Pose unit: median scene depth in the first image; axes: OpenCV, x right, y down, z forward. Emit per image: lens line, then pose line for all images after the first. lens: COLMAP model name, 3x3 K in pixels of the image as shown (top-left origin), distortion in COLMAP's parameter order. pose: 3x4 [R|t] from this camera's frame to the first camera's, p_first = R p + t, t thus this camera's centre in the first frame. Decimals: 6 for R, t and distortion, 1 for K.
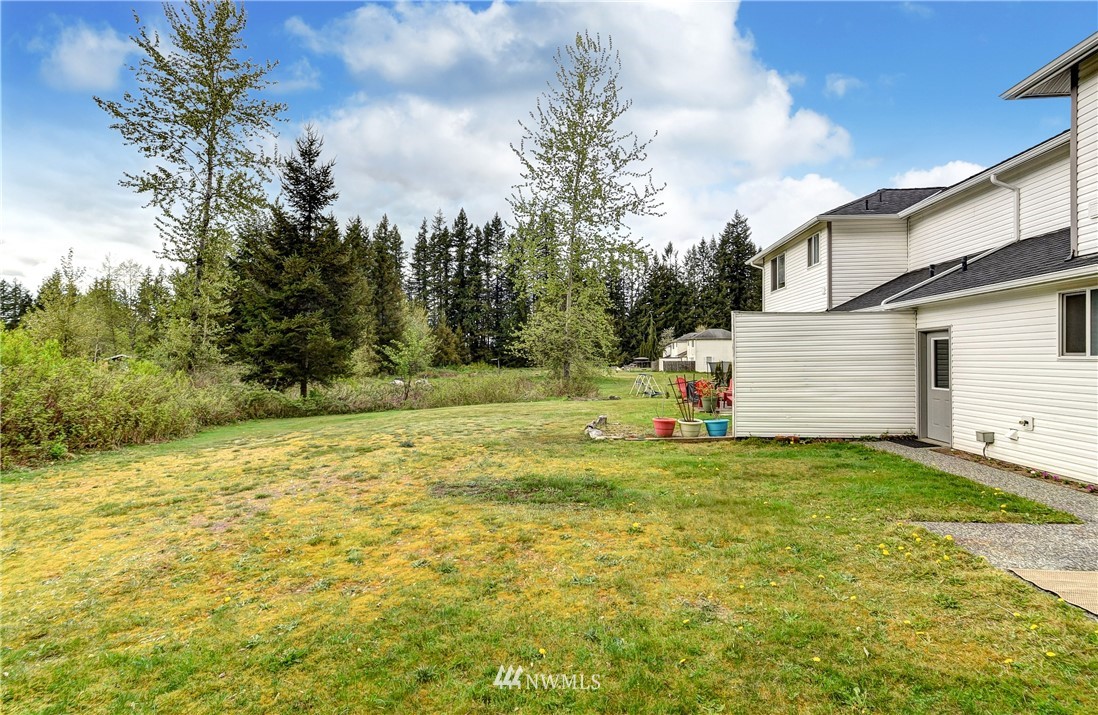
lens RADIAL K [[528.5, 0, 548.7], [0, 528.5, 355.3], [0, 0, 1]] dist [0.002561, -0.000028]
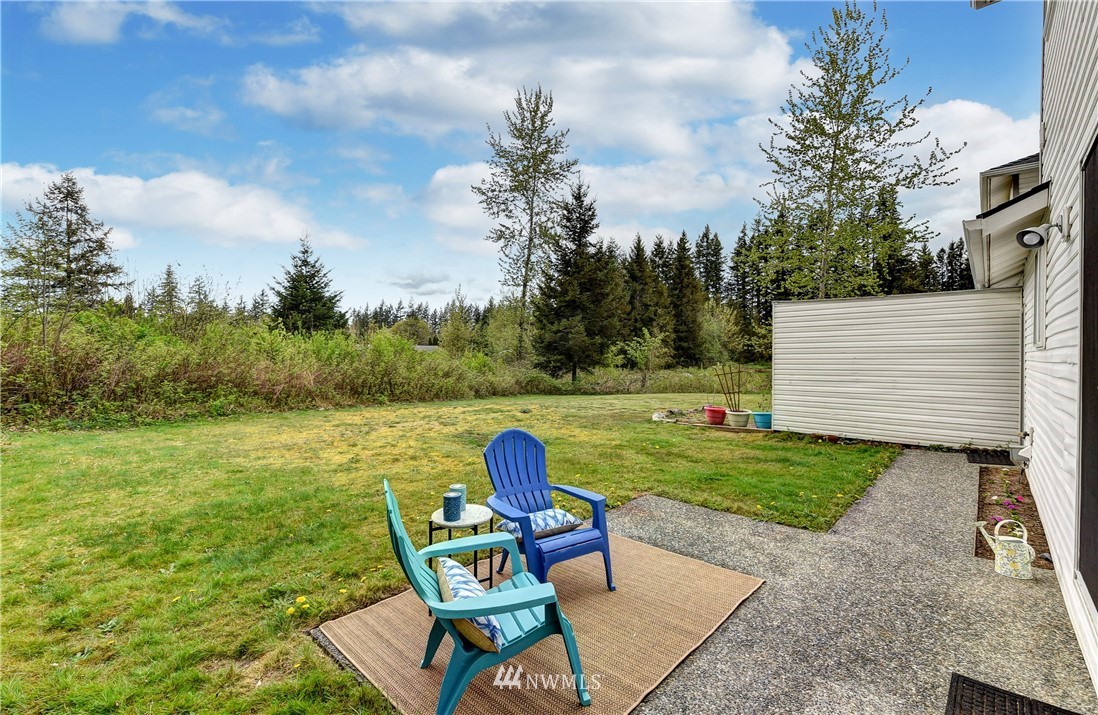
lens RADIAL K [[471.2, 0, 550.9], [0, 471.2, 360.8], [0, 0, 1]] dist [0.008745, -0.003775]
pose [[0.797585, 0.014978, -0.603020, 0.183080], [-0.002959, 0.999777, 0.020919, 0.002726], [0.603199, -0.014900, 0.797452, 0.017137]]
